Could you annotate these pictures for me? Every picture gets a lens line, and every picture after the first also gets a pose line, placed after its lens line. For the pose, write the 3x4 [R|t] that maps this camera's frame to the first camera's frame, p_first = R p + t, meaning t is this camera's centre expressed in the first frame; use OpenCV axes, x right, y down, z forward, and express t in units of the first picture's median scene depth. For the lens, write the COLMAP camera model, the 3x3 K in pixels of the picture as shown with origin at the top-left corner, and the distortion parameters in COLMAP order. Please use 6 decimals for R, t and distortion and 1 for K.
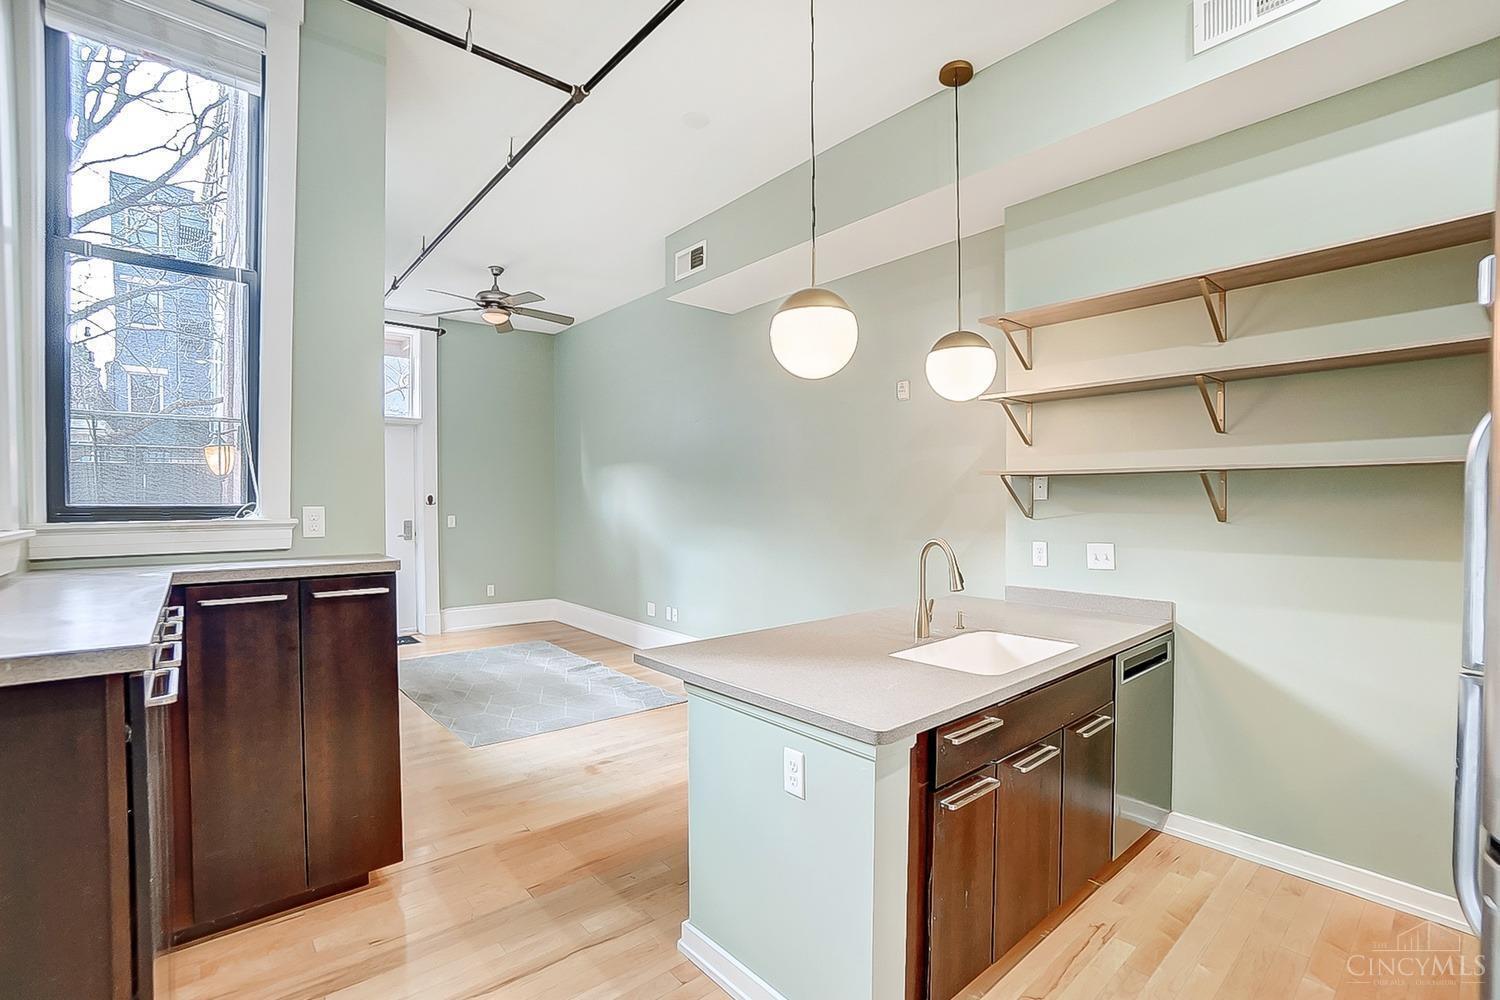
lens RADIAL K [[658.1, 0, 755.3], [0, 658.1, 496.8], [0, 0, 1]] dist [-0.032784, 0.000979]
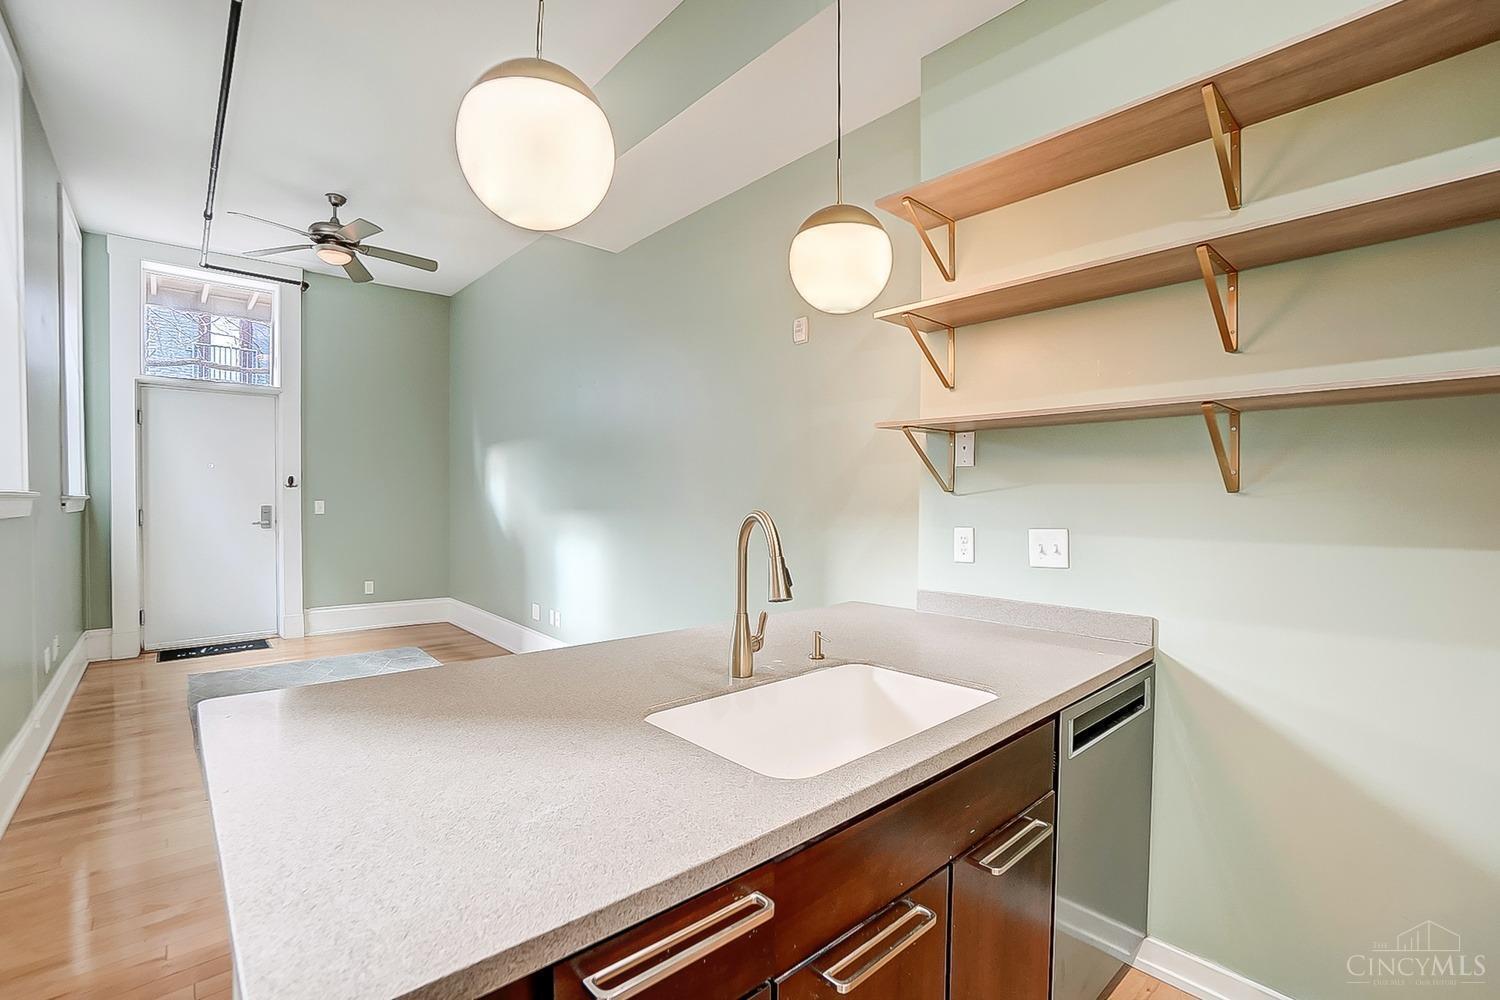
lens RADIAL K [[658.1, 0, 744.9], [0, 658.1, 497.6], [0, 0, 1]] dist [-0.032784, 0.000979]
pose [[0.999693, 0.010850, 0.022268, 0.202089], [-0.010936, 0.999933, 0.003754, 0.040271], [-0.022226, -0.003997, 0.999745, 0.332674]]
